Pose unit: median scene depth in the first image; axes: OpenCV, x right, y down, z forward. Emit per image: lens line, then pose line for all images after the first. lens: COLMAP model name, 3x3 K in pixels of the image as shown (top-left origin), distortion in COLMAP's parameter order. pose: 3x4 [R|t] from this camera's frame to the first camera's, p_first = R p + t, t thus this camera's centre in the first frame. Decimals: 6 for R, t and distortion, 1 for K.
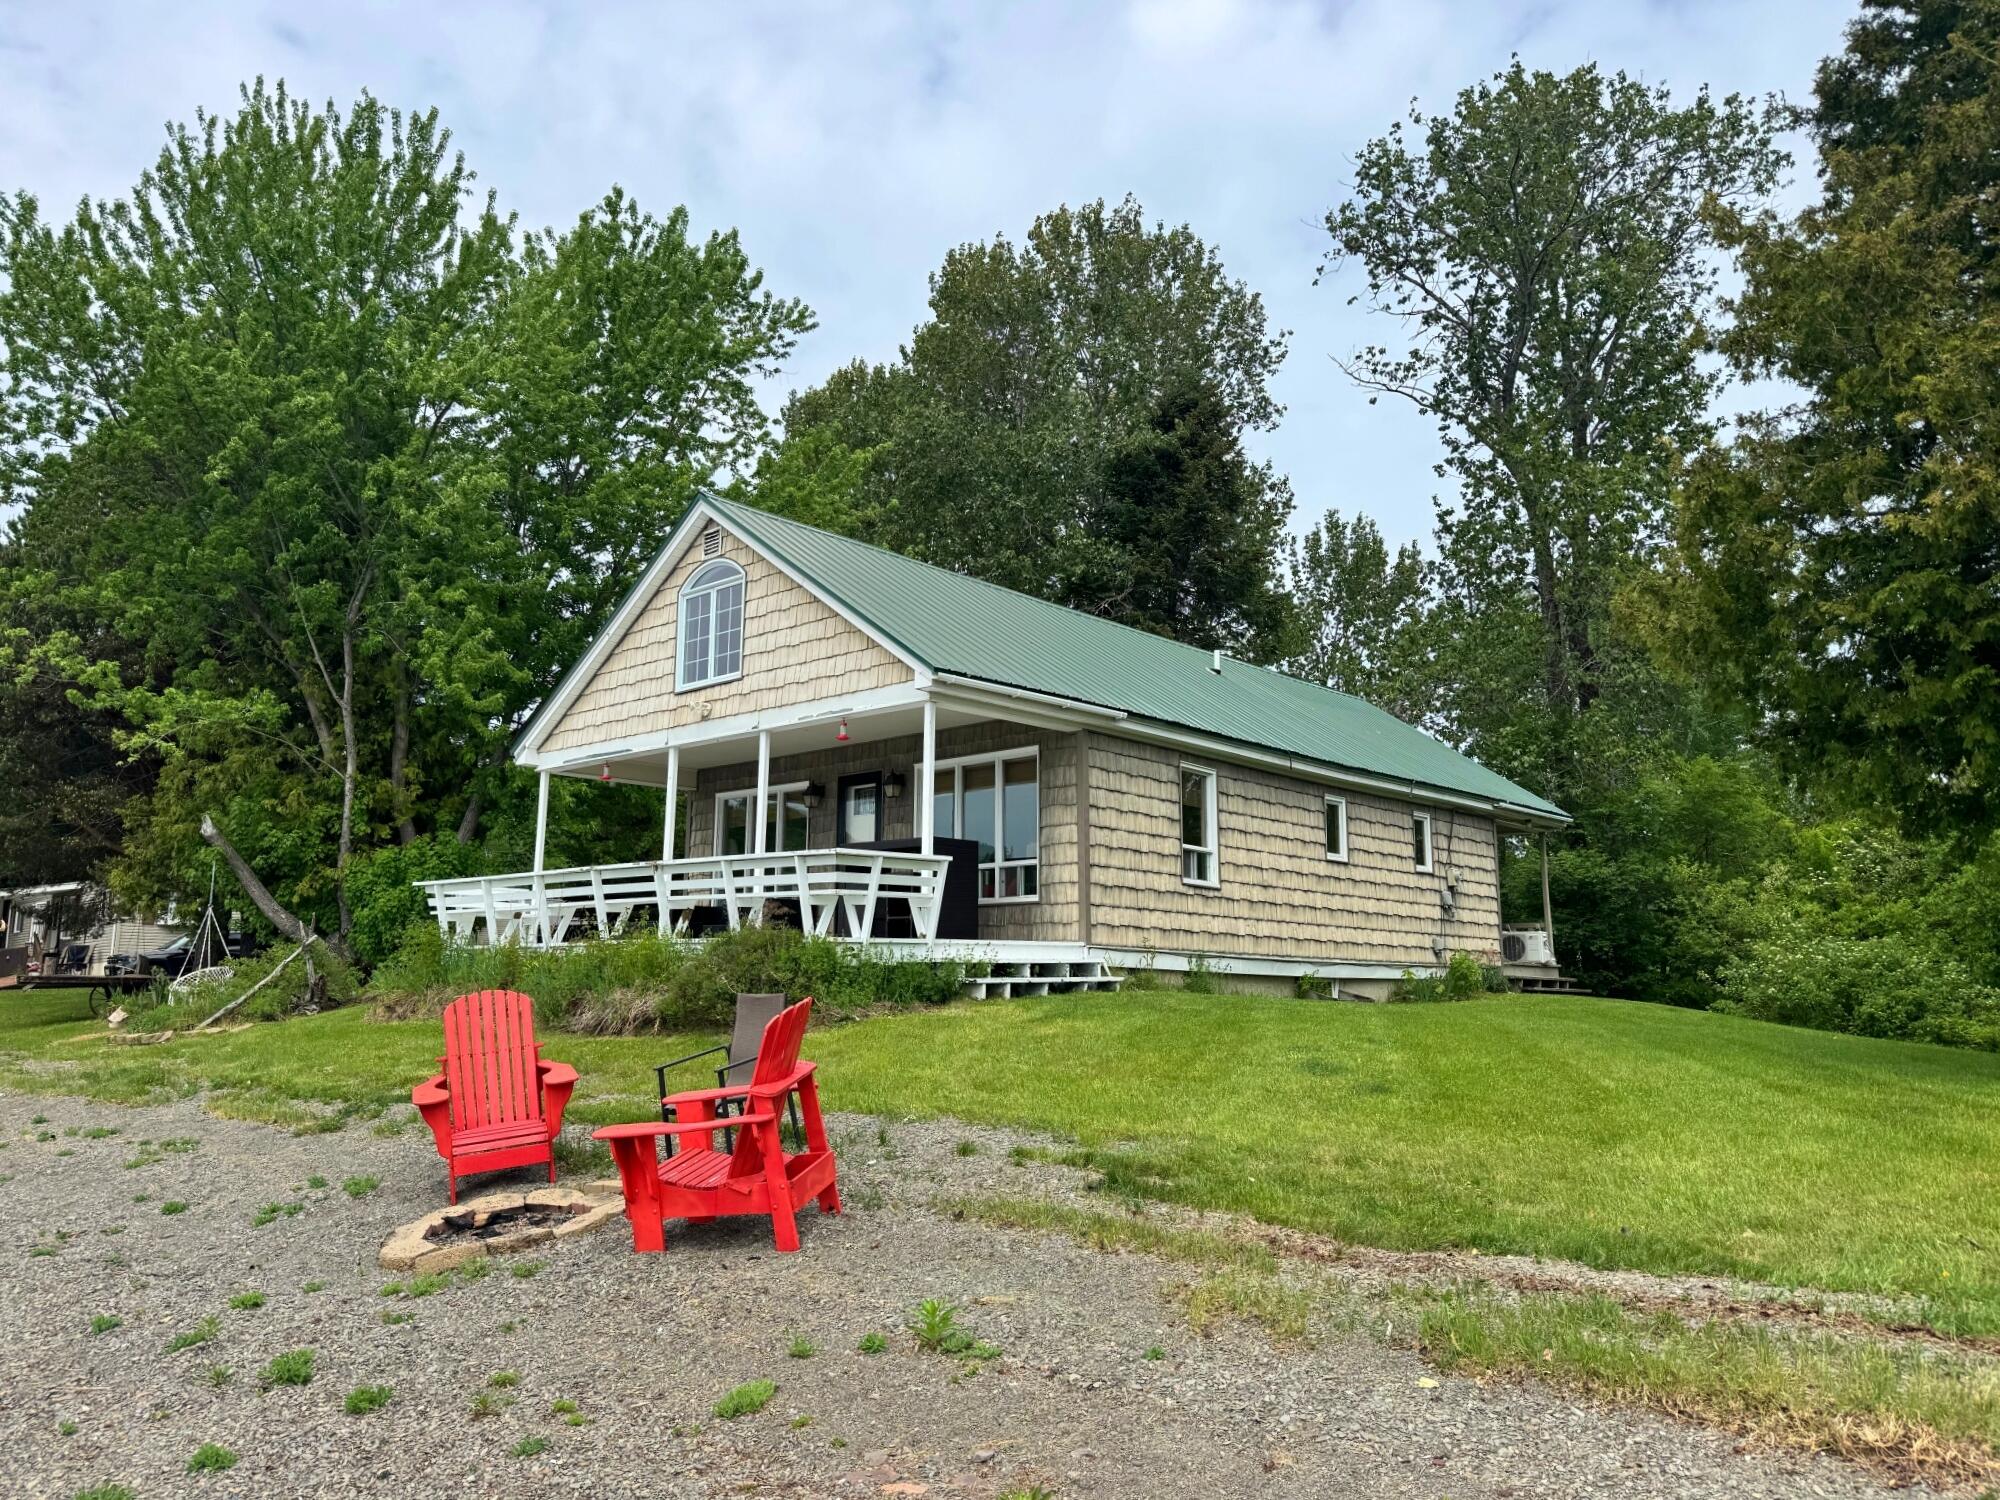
lens RADIAL K [[1396.8, 0, 1000.0], [0, 1396.8, 750.0], [0, 0, 1]] dist [0.077152, -0.126268]
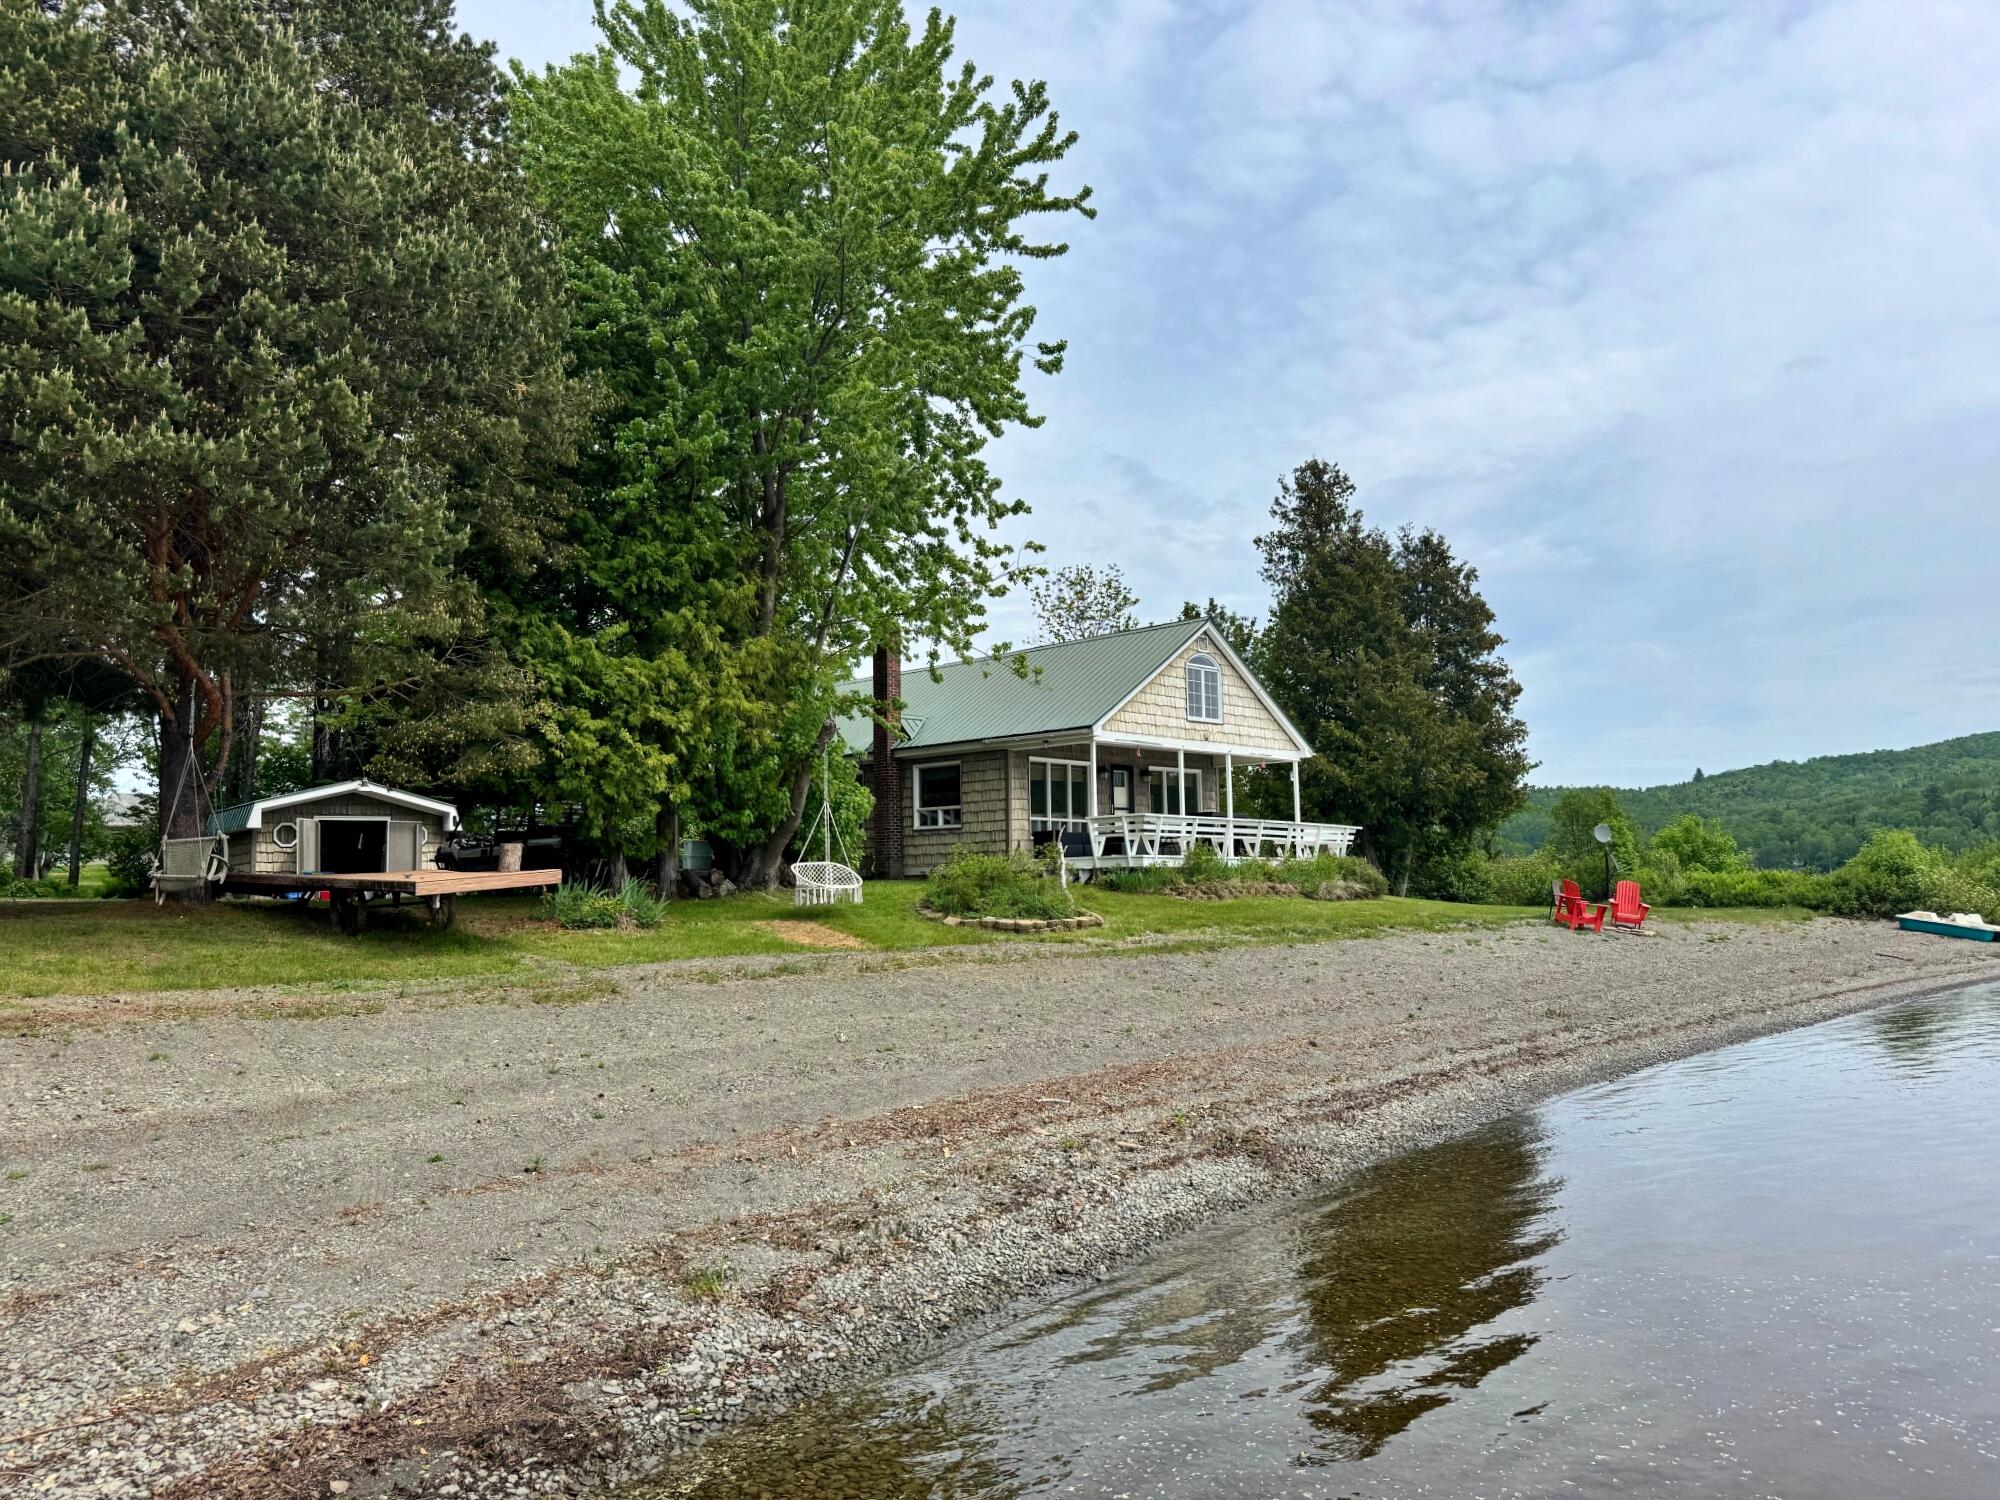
lens RADIAL K [[1396.8, 0, 1000.0], [0, 1396.8, 750.0], [0, 0, 1]] dist [0.077152, -0.126268]
pose [[0.021608, 0.087588, 0.995922, -2.044353], [-0.145408, 0.985838, -0.083546, 0.184571], [-0.989136, -0.143009, 0.034038, 1.186182]]
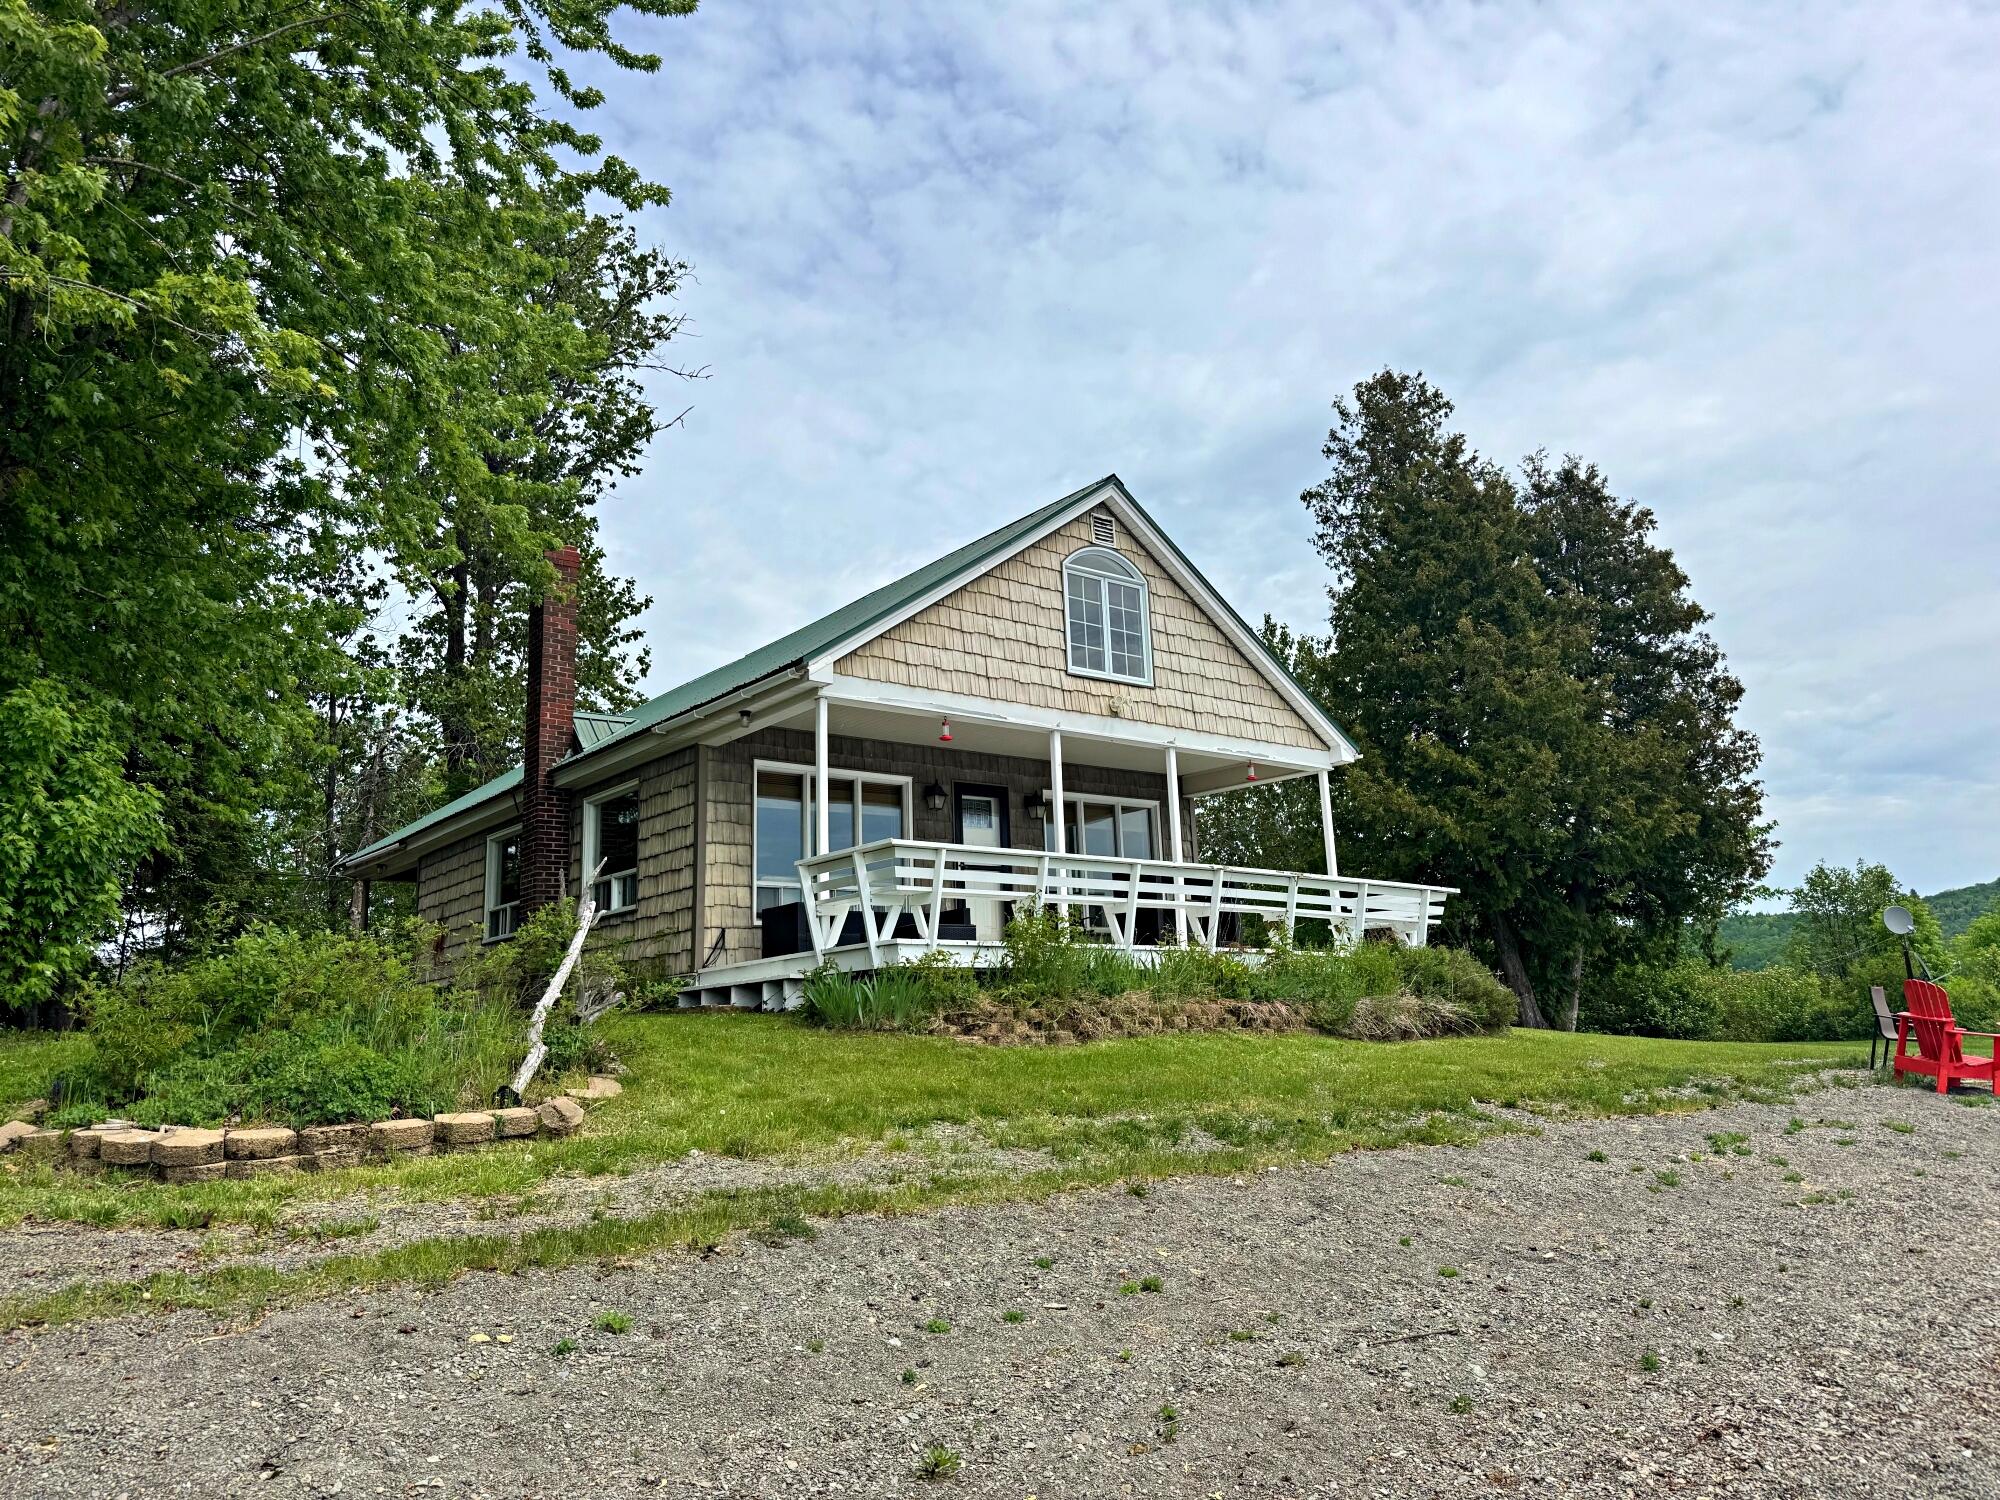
lens RADIAL K [[1396.8, 0, 1000.0], [0, 1396.8, 750.0], [0, 0, 1]] dist [0.077152, -0.126268]
pose [[0.136366, 0.184952, 0.973240, -1.102464], [-0.121764, 0.978098, -0.168815, 0.163765], [-0.983147, -0.095485, 0.155900, 0.911392]]
